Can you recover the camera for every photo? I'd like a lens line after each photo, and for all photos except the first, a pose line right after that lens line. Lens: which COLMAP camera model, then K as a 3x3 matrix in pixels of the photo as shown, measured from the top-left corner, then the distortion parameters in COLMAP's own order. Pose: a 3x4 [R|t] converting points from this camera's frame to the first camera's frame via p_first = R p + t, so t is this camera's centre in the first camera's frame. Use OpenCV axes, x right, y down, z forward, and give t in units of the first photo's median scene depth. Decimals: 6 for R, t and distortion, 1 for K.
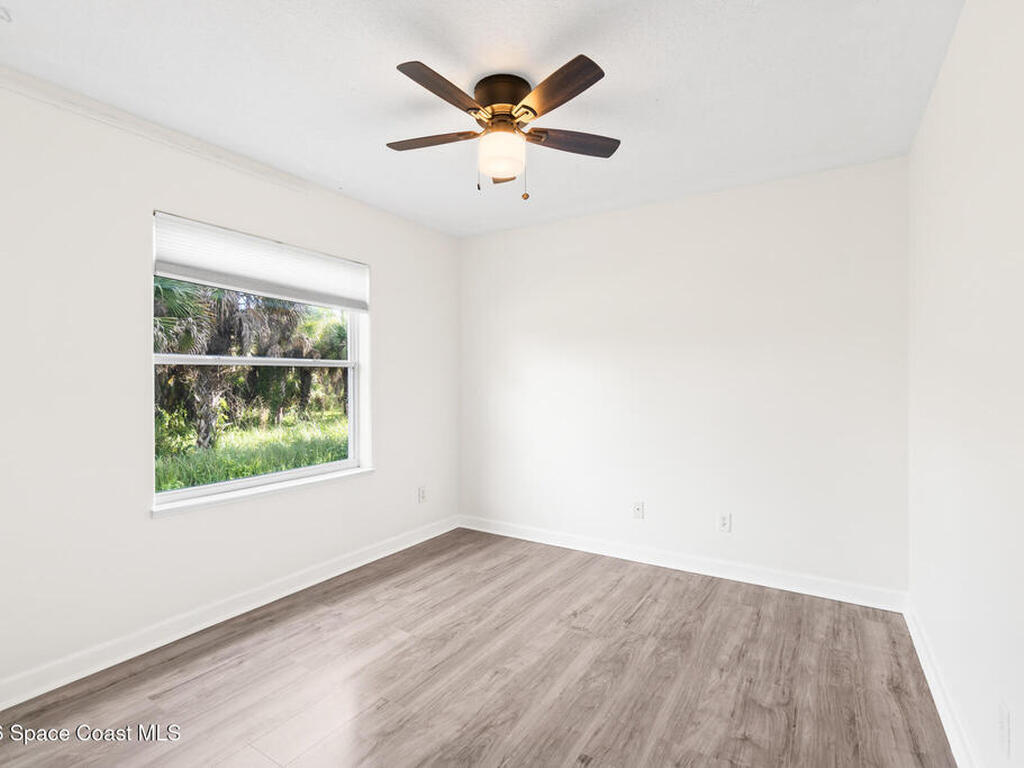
lens RADIAL K [[490.7, 0, 501.8], [0, 490.7, 377.3], [0, 0, 1]] dist [-0.001208, 0.001142]
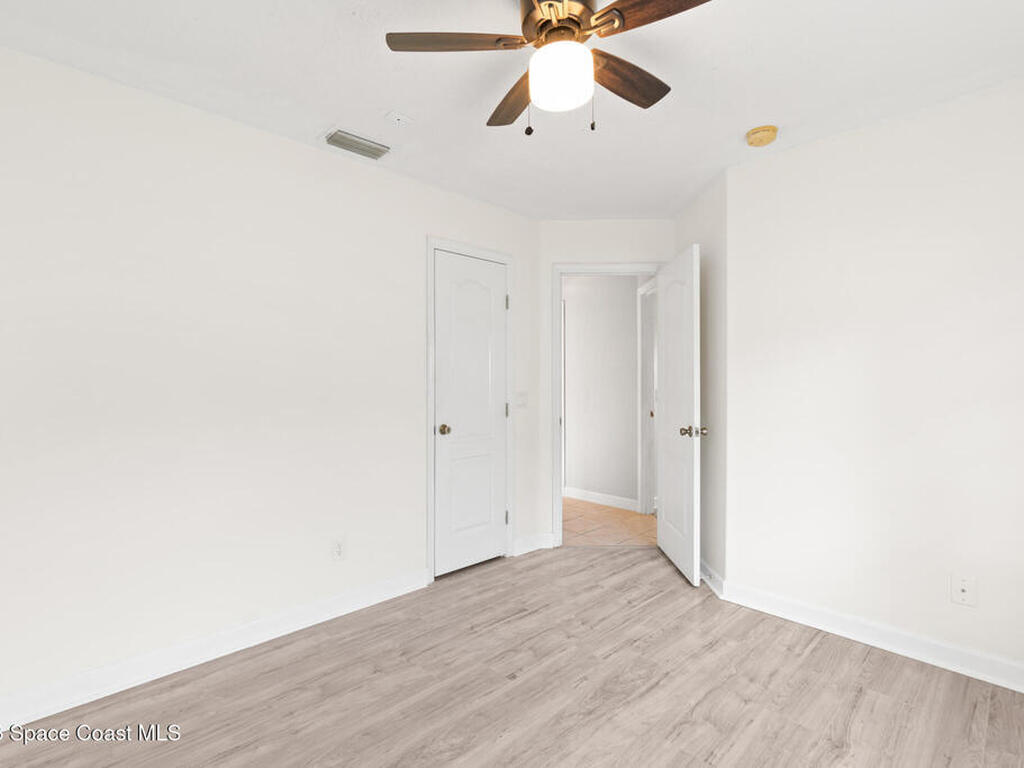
lens RADIAL K [[490.7, 0, 501.8], [0, 490.7, 377.3], [0, 0, 1]] dist [-0.001208, 0.001142]
pose [[-0.970958, 0.005986, 0.239175, -0.101935], [0.001147, 0.999792, -0.020368, 0.020138], [-0.239247, -0.019503, -0.970763, 1.989300]]
